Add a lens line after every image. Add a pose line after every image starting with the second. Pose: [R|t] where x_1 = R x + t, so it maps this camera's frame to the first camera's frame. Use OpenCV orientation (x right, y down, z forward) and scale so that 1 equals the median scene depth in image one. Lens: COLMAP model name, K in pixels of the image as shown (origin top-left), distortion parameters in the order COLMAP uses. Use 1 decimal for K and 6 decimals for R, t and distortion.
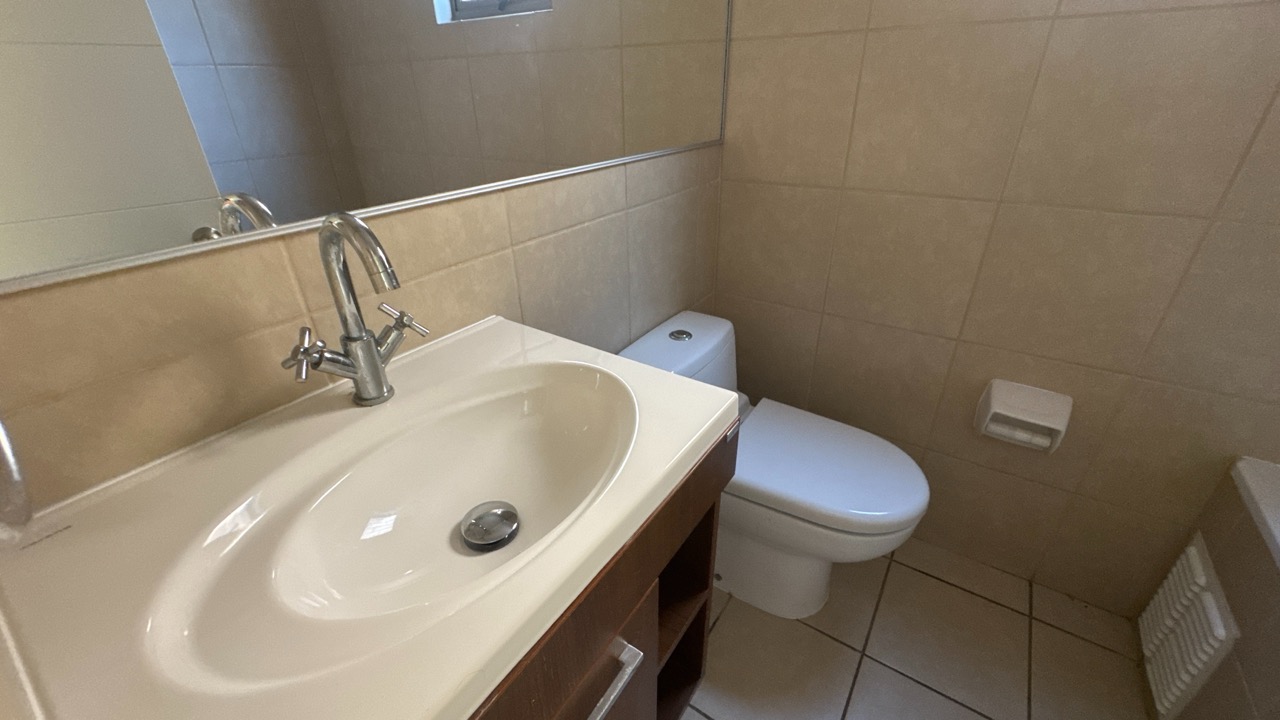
lens RADIAL K [[511.8, 0, 638.1], [0, 511.8, 362.0], [0, 0, 1]] dist [-0.003052, 0.001331]
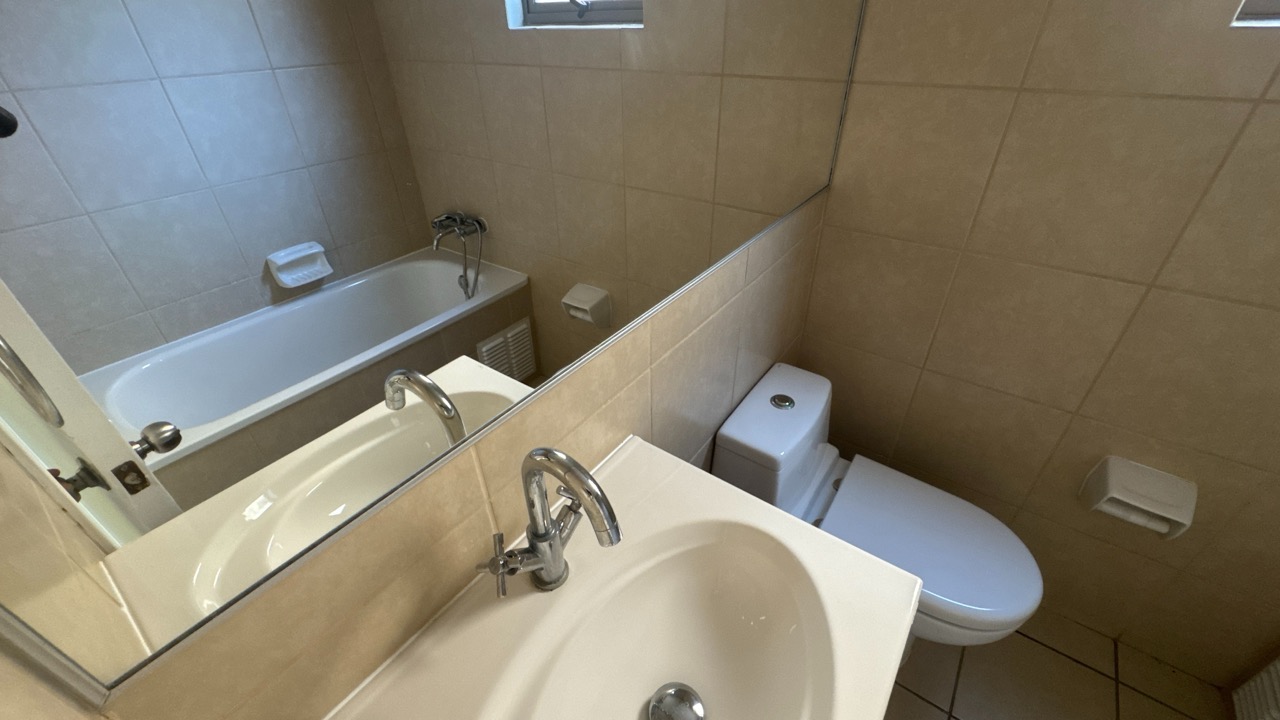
lens RADIAL K [[511.8, 0, 636.3], [0, 511.8, 357.1], [0, 0, 1]] dist [-0.003052, 0.001331]
pose [[0.999388, 0.019160, -0.029281, -0.172223], [-0.015991, 0.994359, 0.104859, -0.239448], [0.031125, -0.104327, 0.994056, 0.033789]]
